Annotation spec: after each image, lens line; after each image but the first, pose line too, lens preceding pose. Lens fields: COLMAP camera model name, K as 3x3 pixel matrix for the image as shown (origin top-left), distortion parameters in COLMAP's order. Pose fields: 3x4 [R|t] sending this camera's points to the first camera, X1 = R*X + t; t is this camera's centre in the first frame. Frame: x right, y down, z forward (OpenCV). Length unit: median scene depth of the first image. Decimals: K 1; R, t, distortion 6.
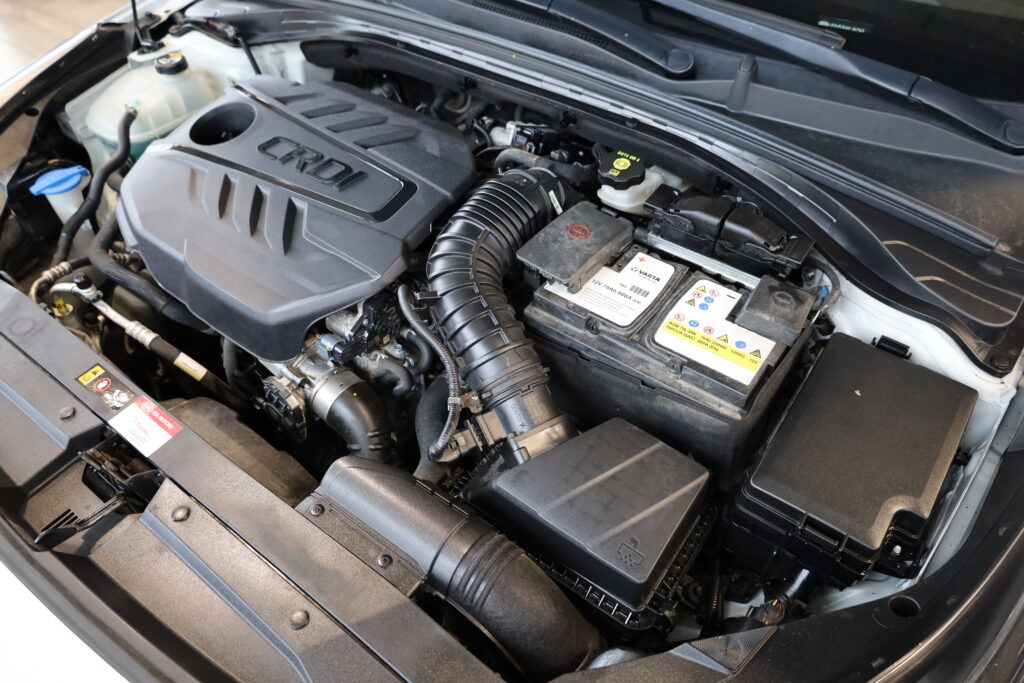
lens RADIAL K [[694.5, 0, 512.8], [0, 694.5, 345.4], [0, 0, 1]] dist [-0.010591, 0.001038]
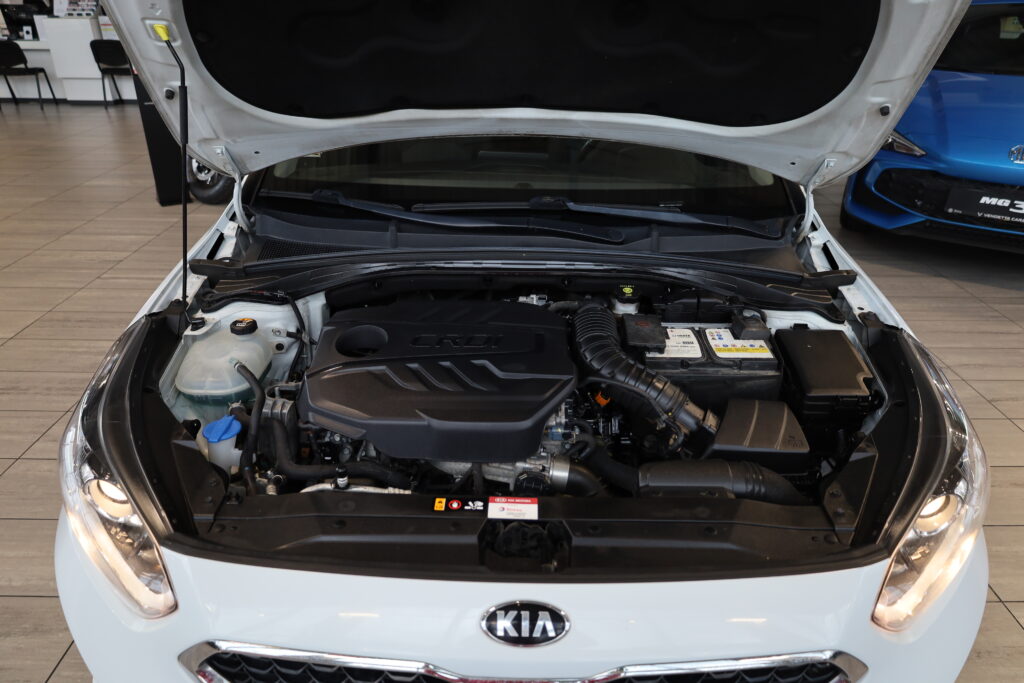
lens RADIAL K [[702.2, 0, 517.7], [0, 702.2, 345.7], [0, 0, 1]] dist [-0.007170, -0.000381]
pose [[0.807466, -0.262065, 0.528507, -1.091780], [0.416940, 0.887324, -0.197023, 0.099151], [-0.417324, 0.379445, 0.825749, -0.306062]]
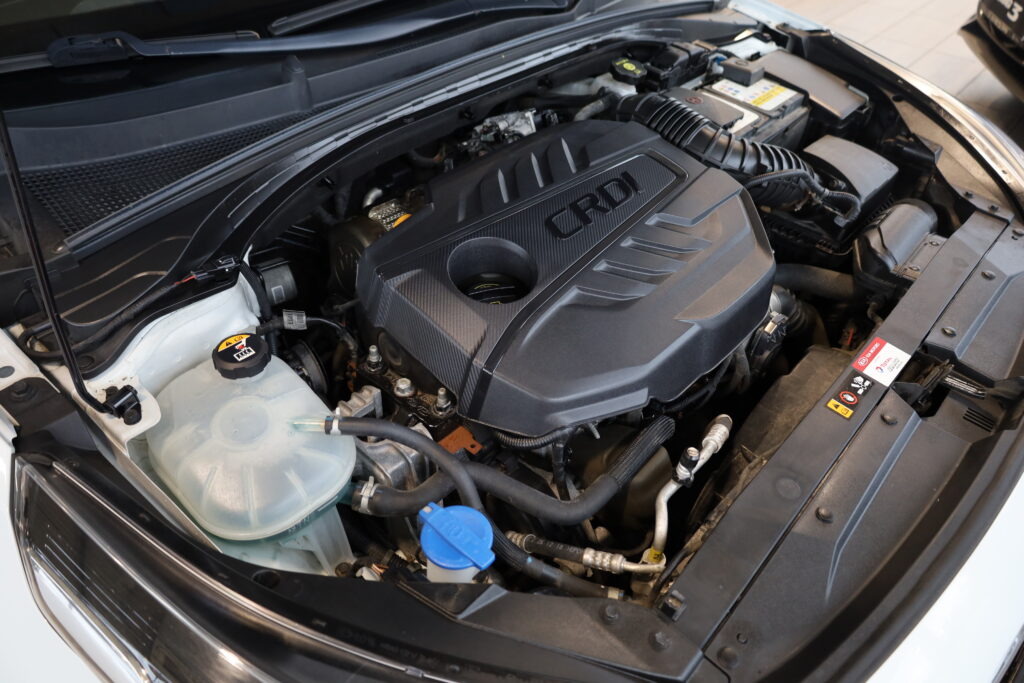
lens RADIAL K [[694.5, 0, 512.8], [0, 694.5, 345.4], [0, 0, 1]] dist [-0.010591, 0.001038]
pose [[0.103448, -0.669469, 0.735601, -1.263319], [0.690800, 0.580455, 0.431124, -0.715036], [-0.715607, 0.463555, 0.522516, 0.753131]]
